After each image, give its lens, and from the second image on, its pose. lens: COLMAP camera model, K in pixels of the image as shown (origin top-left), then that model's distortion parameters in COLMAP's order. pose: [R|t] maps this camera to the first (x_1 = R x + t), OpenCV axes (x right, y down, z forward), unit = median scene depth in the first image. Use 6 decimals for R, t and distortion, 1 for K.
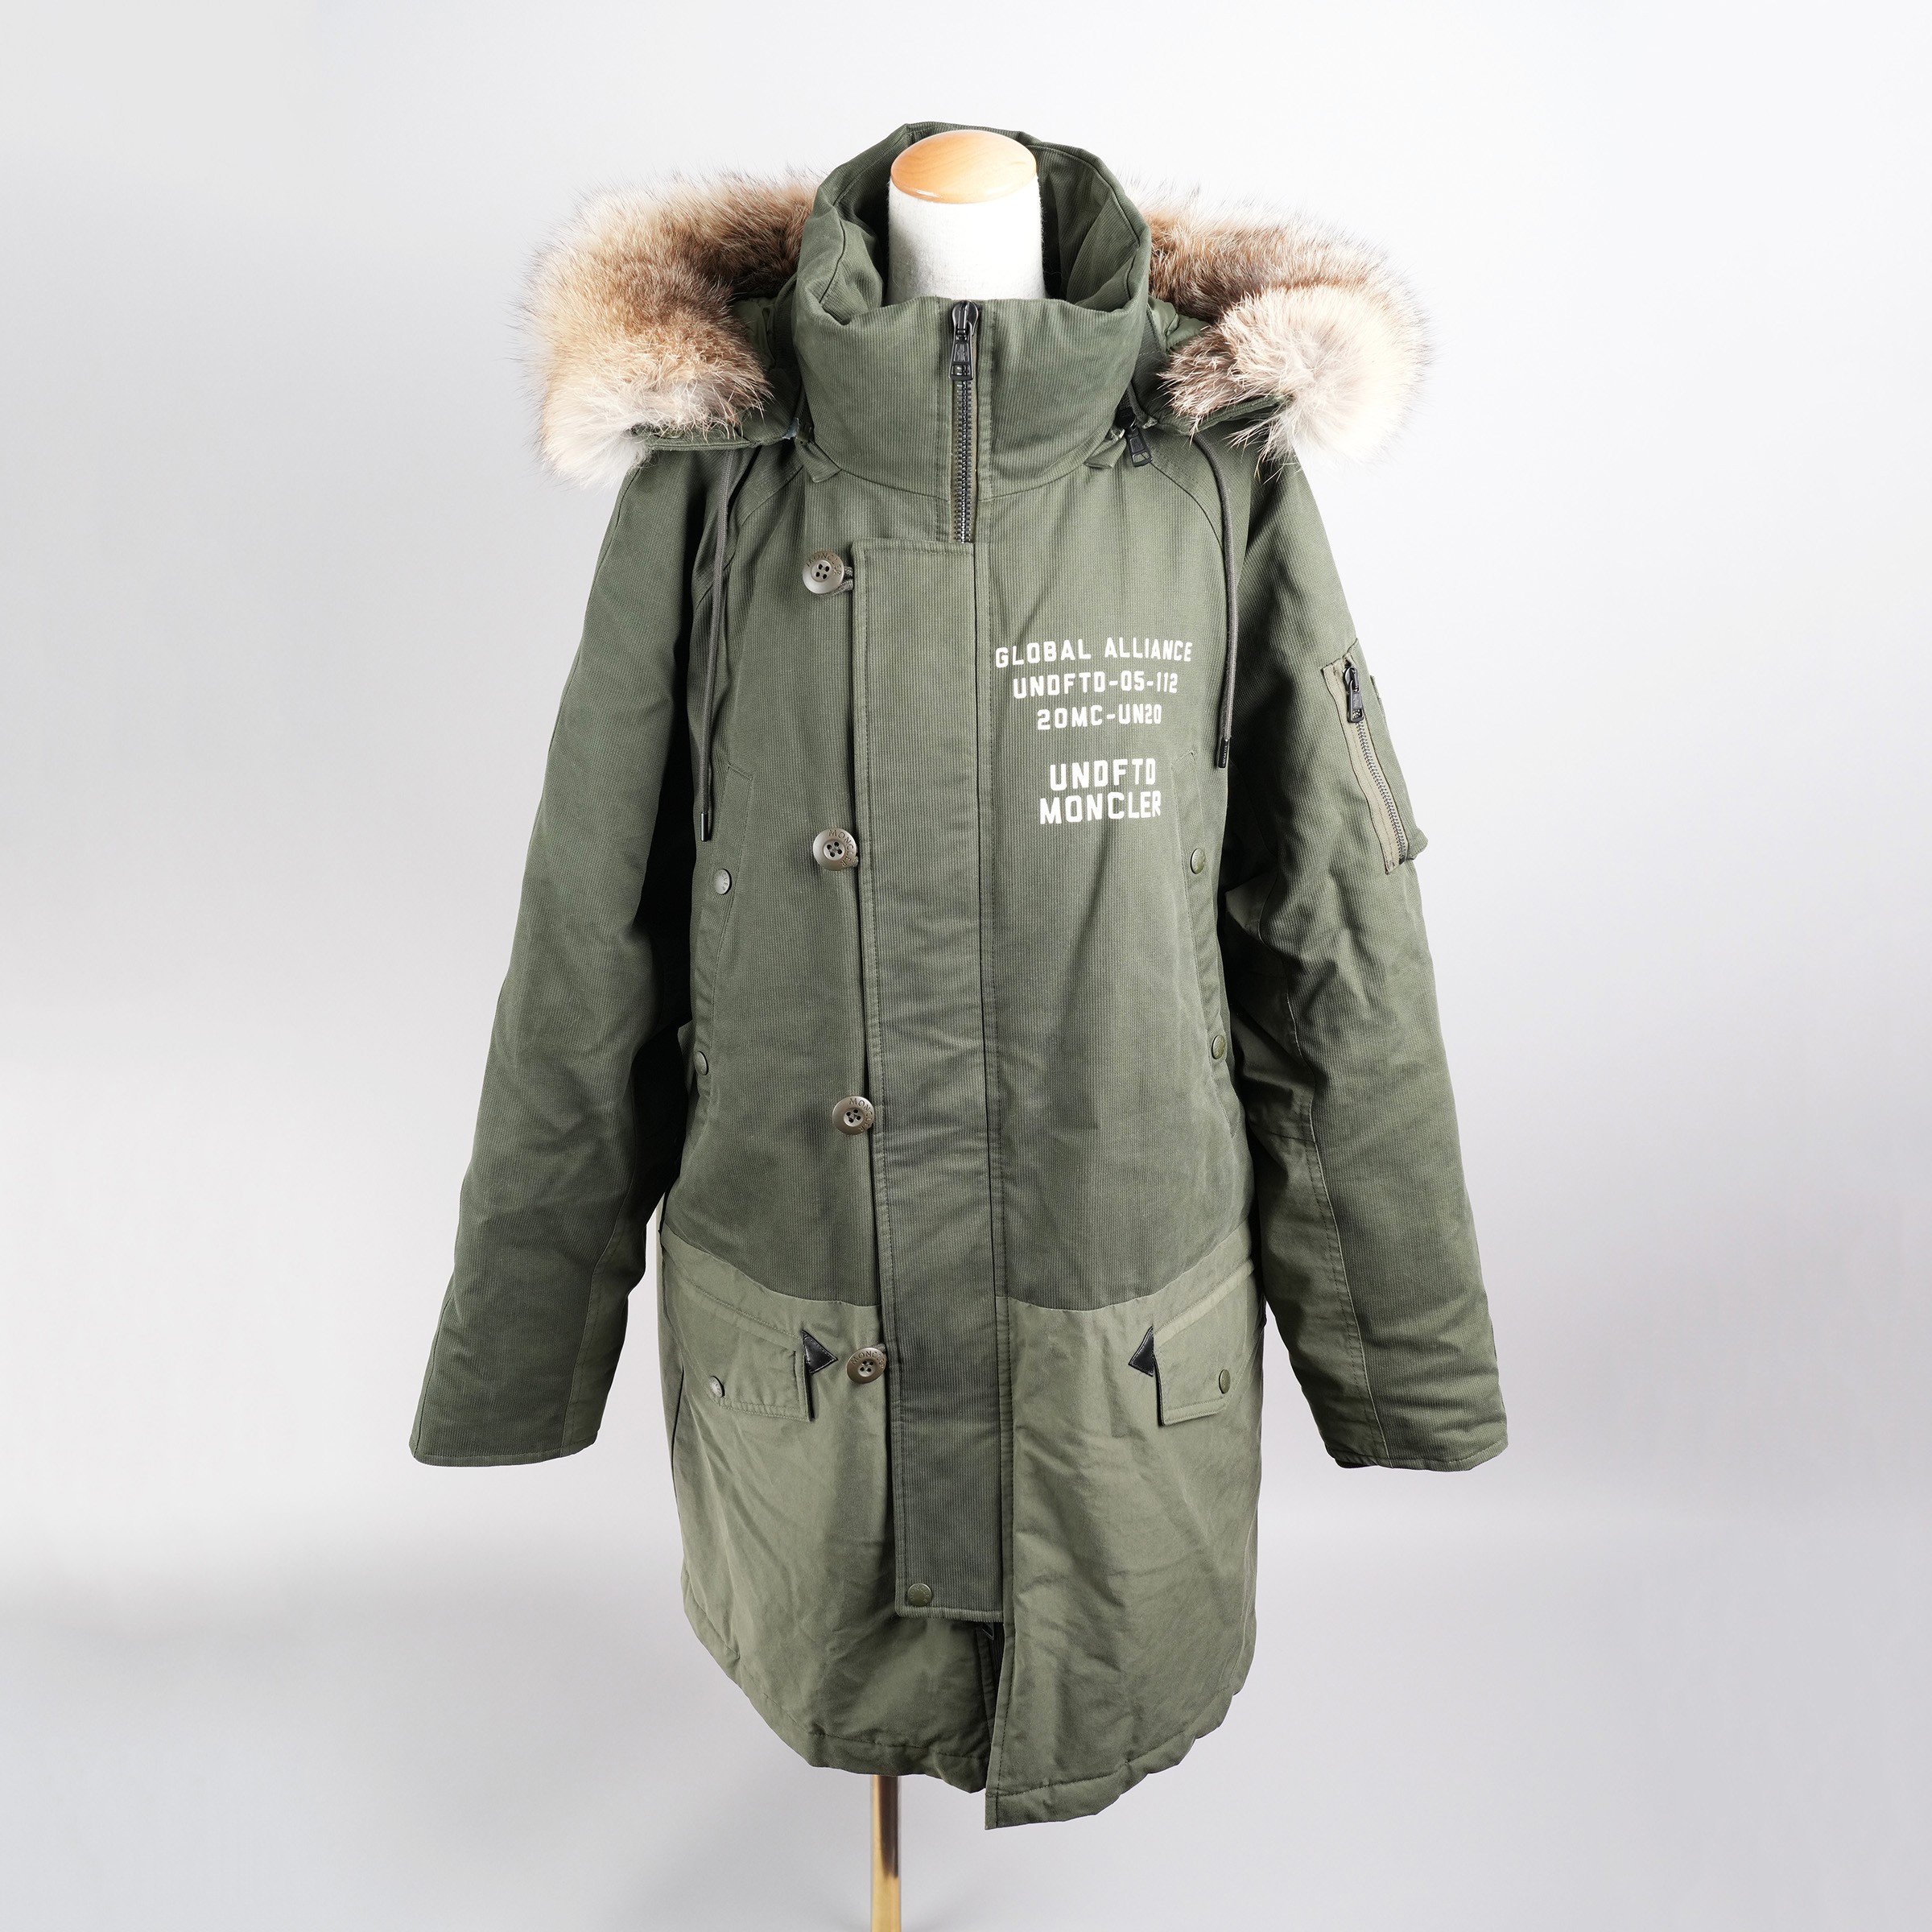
lens RADIAL K [[3836.8, 0, 873.6], [0, 3836.8, 967.4], [0, 0, 1]] dist [-0.013514, 0.112389]
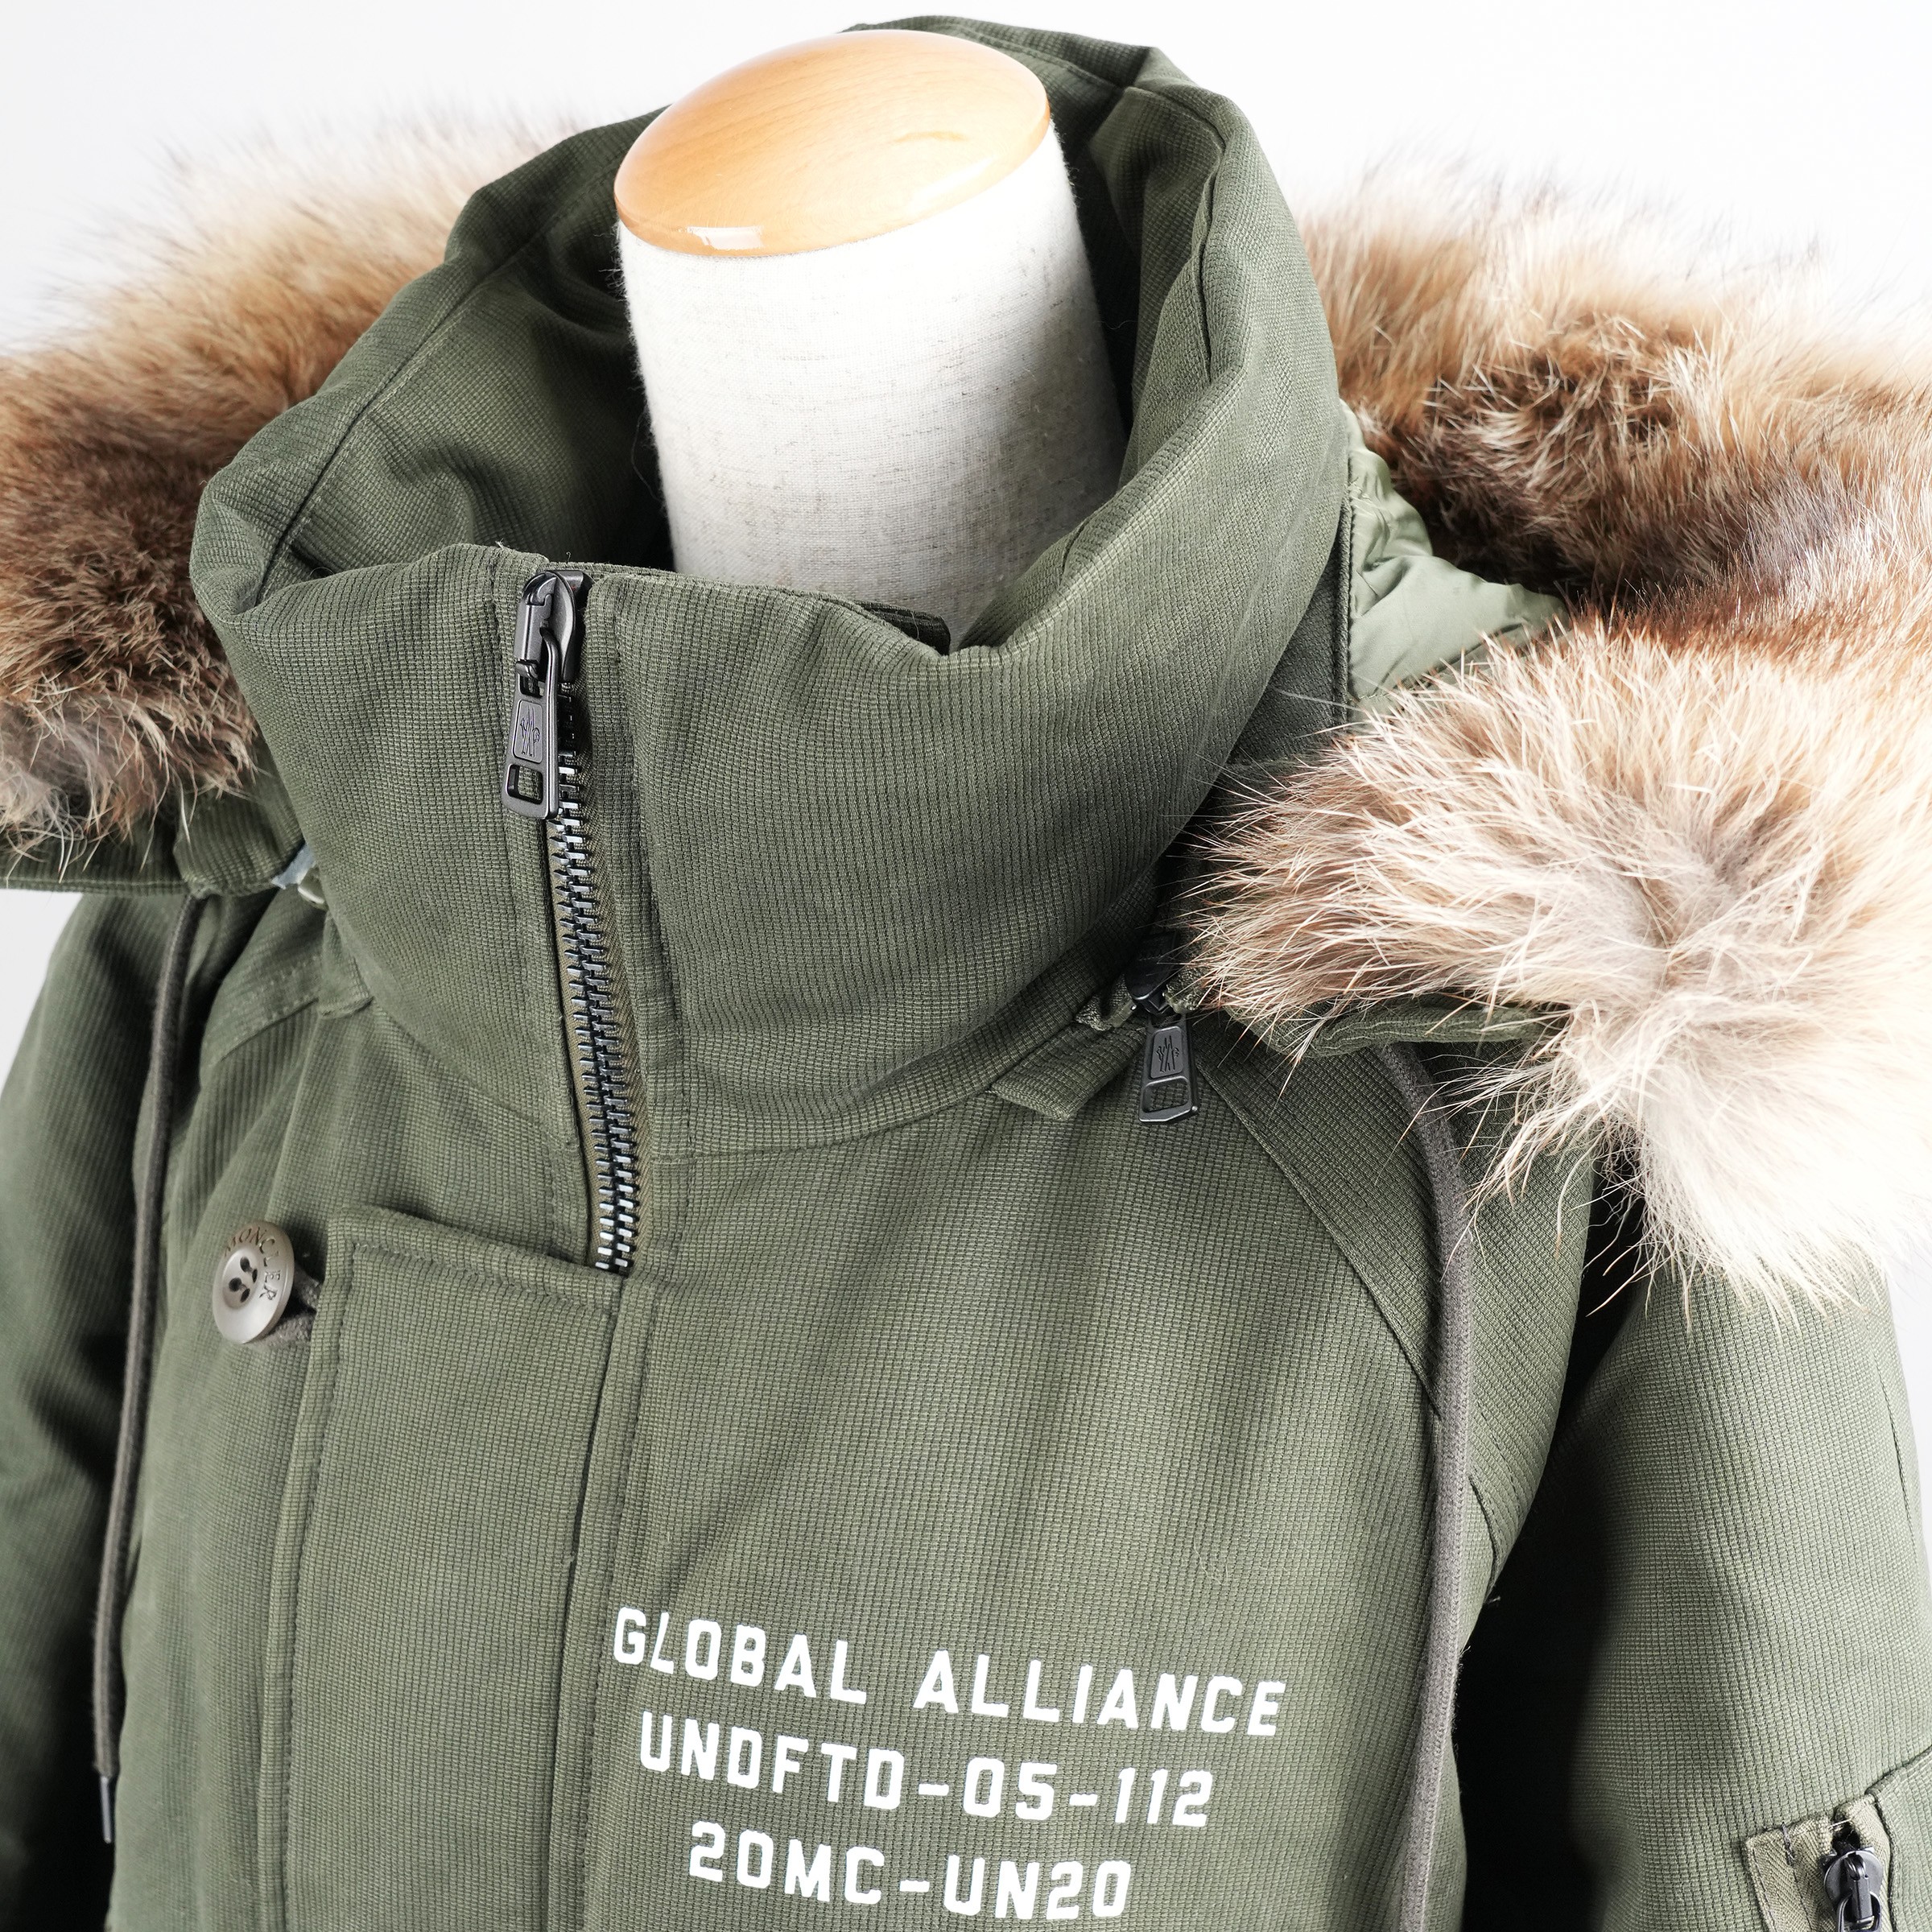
lens RADIAL K [[3508.5, 0, 966.0], [0, 3508.5, 966.0], [0, 0, 1]] dist [0.042147, 0.036083]
pose [[0.842621, 0.167294, -0.511862, 0.205033], [-0.142252, 0.985906, 0.088054, -0.169195], [0.519379, -0.001383, 0.854543, 0.750280]]
